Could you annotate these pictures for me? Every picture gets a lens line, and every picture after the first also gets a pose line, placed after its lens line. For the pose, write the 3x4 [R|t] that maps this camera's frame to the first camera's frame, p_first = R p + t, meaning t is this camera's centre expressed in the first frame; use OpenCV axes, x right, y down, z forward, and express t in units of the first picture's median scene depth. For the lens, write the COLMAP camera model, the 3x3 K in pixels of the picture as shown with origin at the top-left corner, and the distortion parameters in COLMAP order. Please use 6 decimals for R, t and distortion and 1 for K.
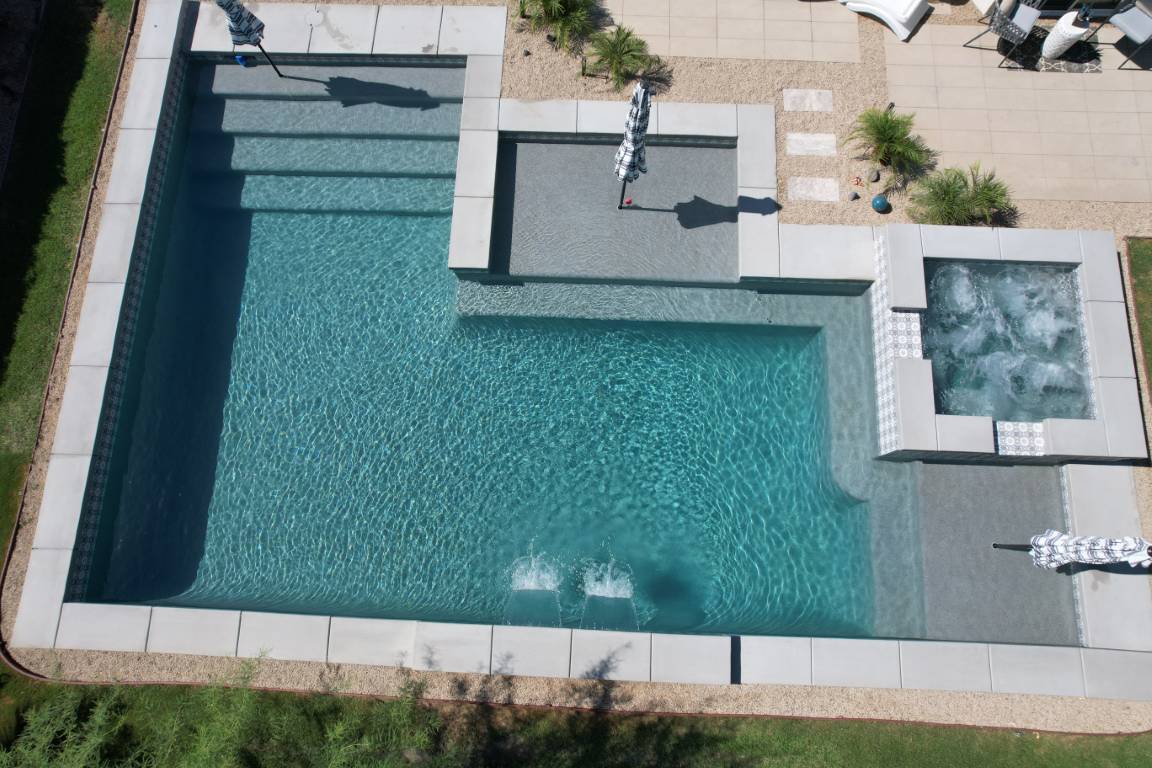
lens RADIAL K [[737.7, 0, 577.8], [0, 737.7, 380.7], [0, 0, 1]] dist [-0.076468, 0.068120]
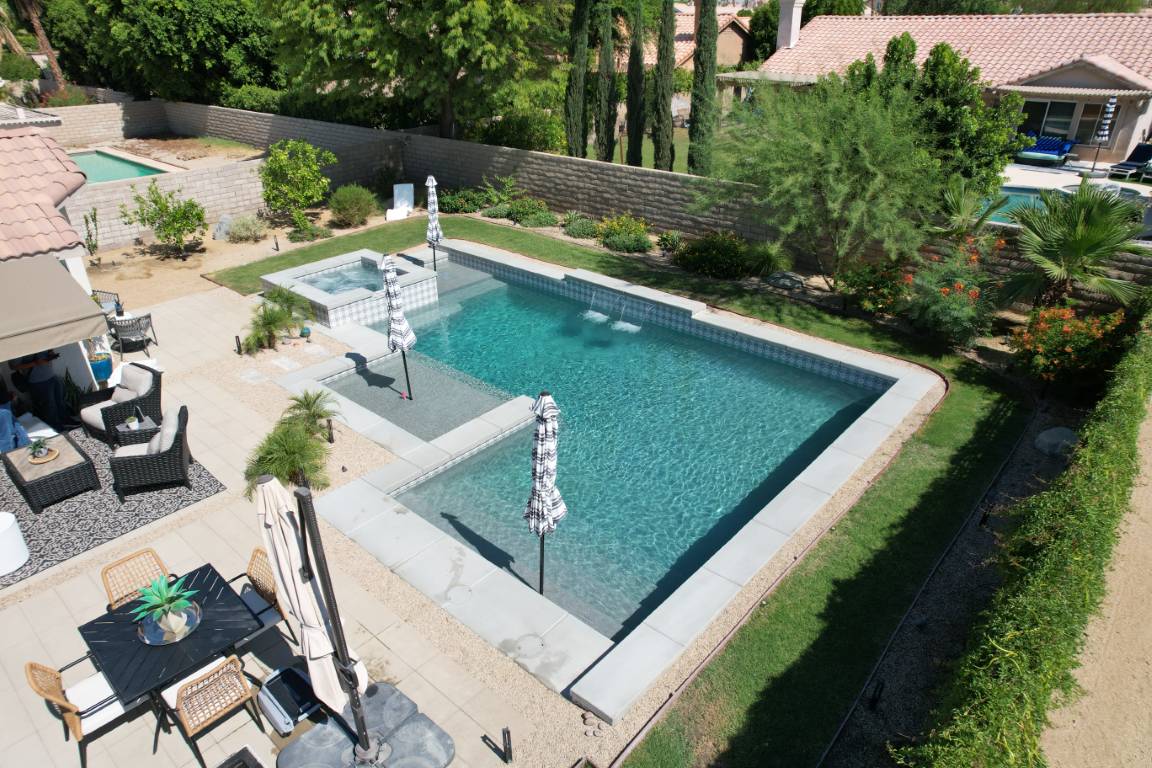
lens RADIAL K [[737.7, 0, 573.3], [0, 737.7, 380.7], [0, 0, 1]] dist [-0.076468, 0.068120]
pose [[-0.774973, -0.265418, 0.573560, -0.899326], [0.617882, -0.127480, 0.775868, -1.068690], [-0.132812, 0.955669, 0.262790, 0.604321]]
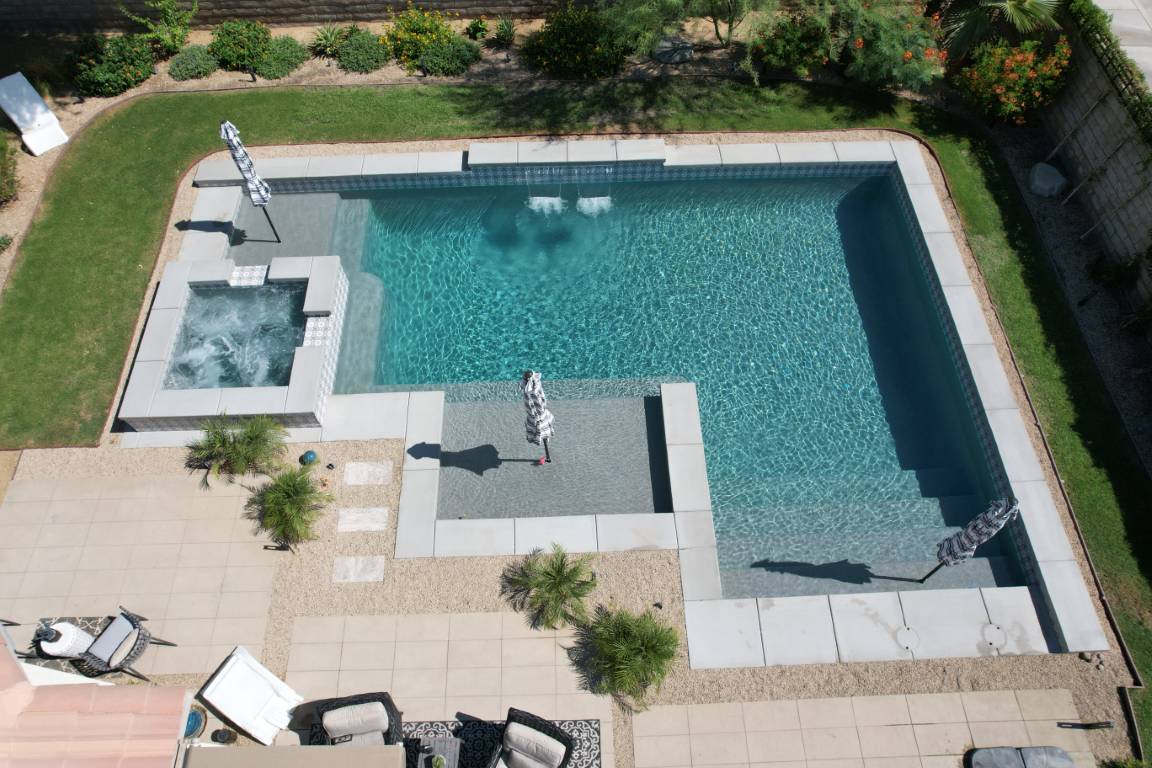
lens RADIAL K [[737.7, 0, 575.0], [0, 737.7, 381.2], [0, 0, 1]] dist [-0.076468, 0.068120]
pose [[-0.997126, 0.074444, -0.014091, 0.027814], [-0.063572, -0.720870, 0.690148, -0.914082], [0.041220, 0.689060, 0.723531, 0.146257]]
